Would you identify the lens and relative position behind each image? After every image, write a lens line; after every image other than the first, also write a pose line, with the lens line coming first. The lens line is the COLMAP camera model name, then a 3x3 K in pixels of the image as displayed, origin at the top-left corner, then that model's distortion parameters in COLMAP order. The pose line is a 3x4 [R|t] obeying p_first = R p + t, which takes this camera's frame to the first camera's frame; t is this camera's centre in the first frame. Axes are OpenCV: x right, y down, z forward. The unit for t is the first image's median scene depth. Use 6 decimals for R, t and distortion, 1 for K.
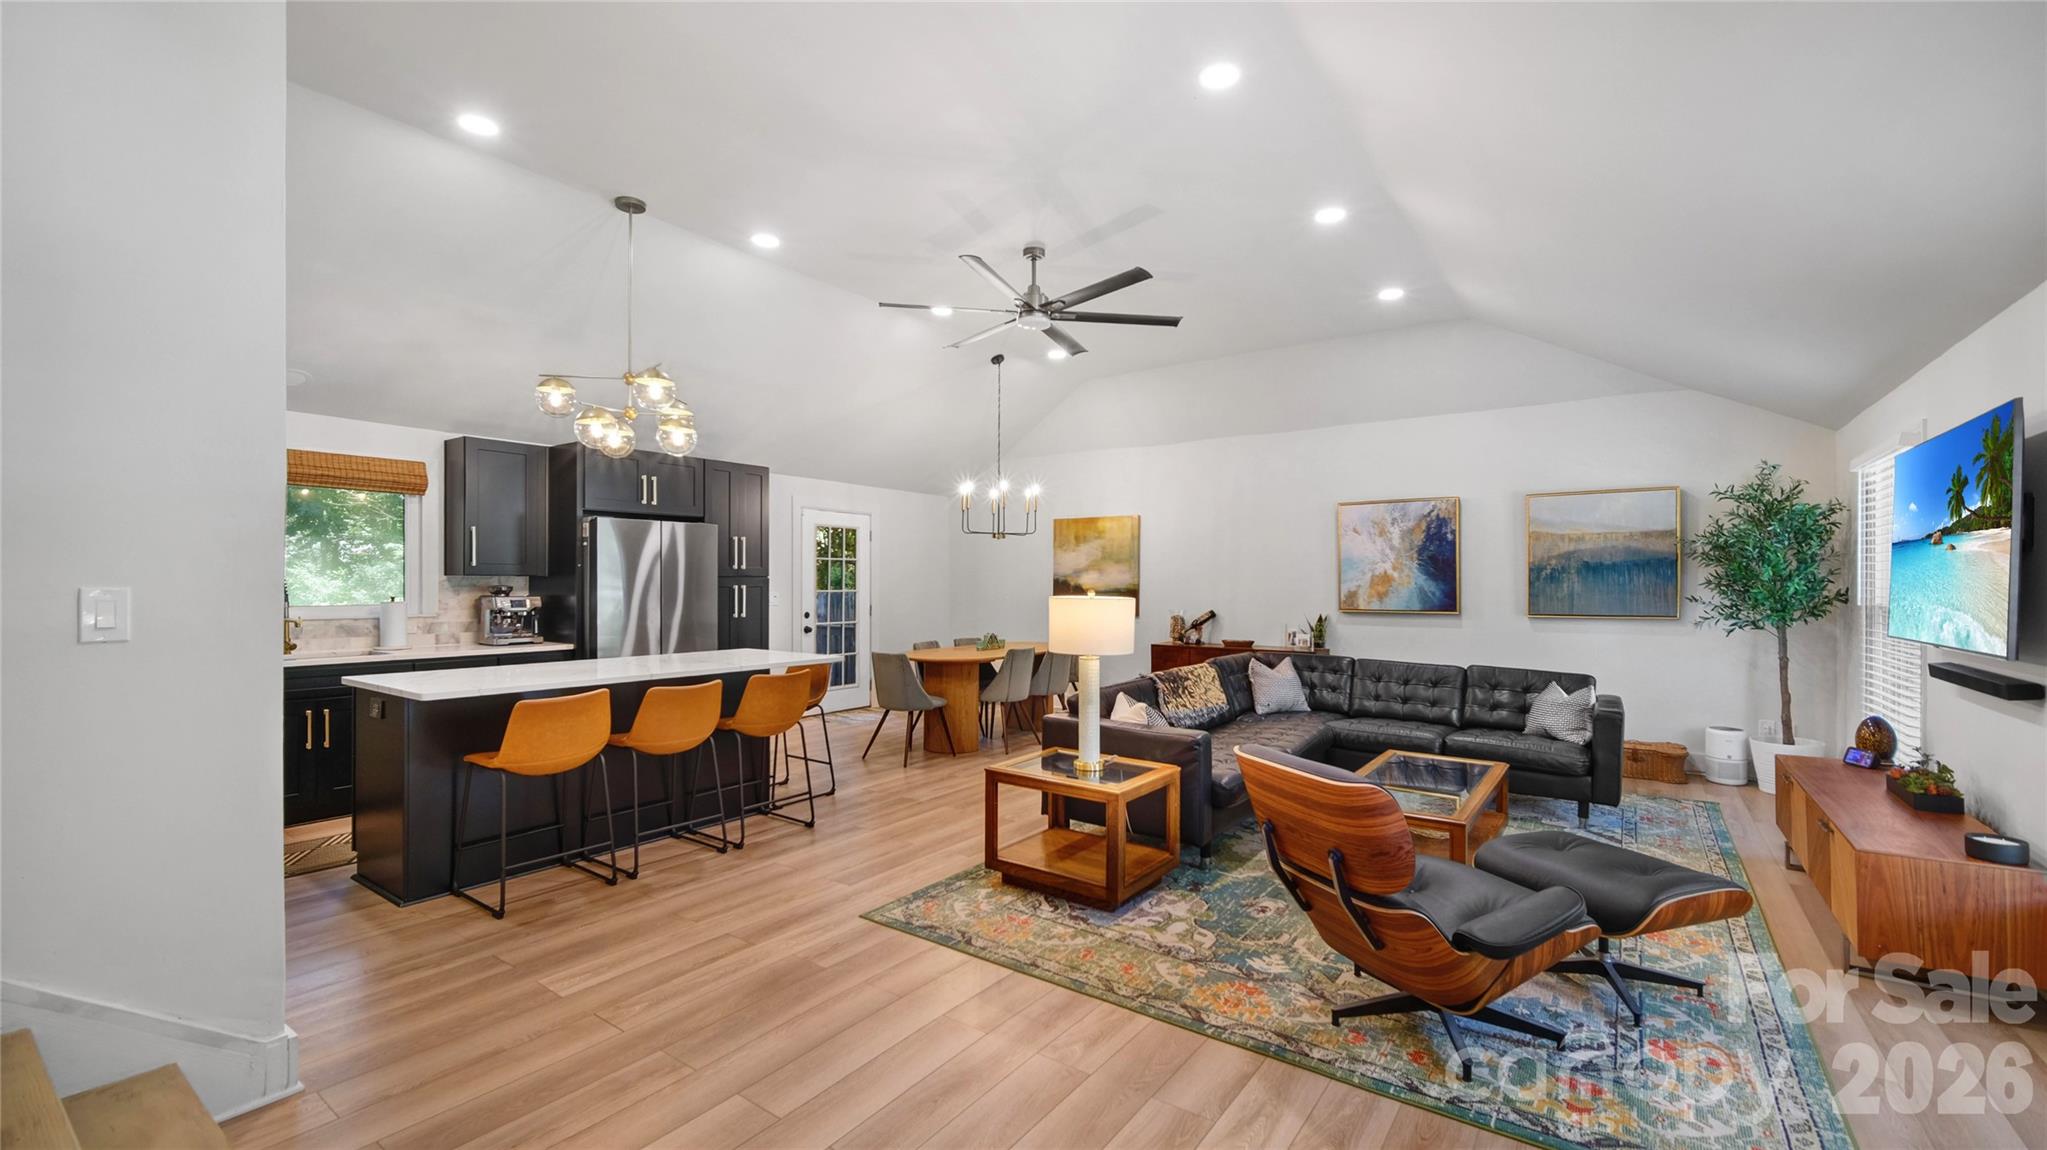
lens RADIAL K [[846.2, 0, 1056.7], [0, 846.2, 572.3], [0, 0, 1]] dist [0.002157, 0.000292]
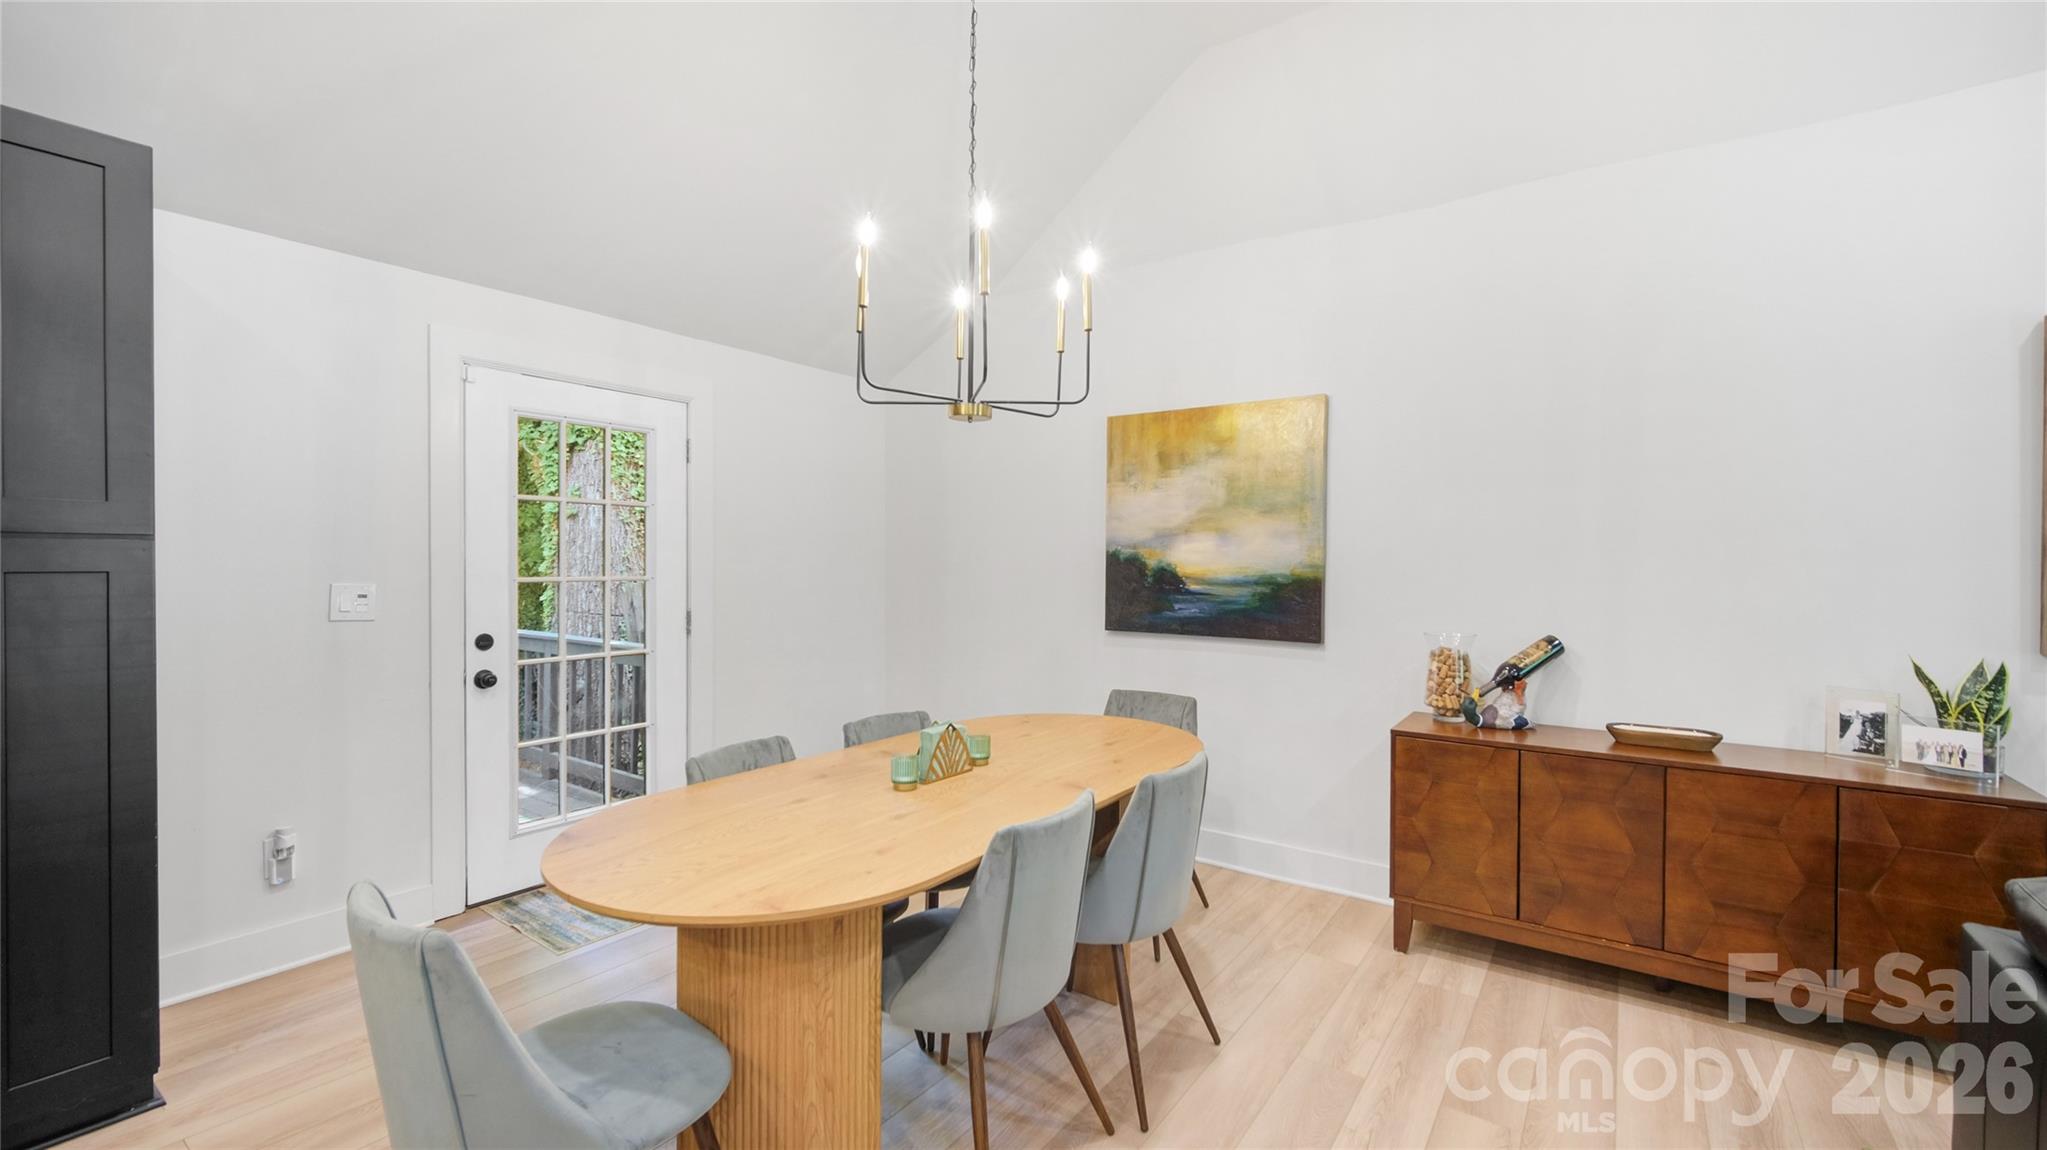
lens RADIAL K [[846.2, 0, 1056.7], [0, 846.2, 572.3], [0, 0, 1]] dist [0.002157, 0.000292]
pose [[0.999988, 0.003497, -0.003536, -0.035137], [-0.003401, 0.999638, 0.026697, 0.008415], [0.003628, -0.026685, 0.999637, 0.691446]]
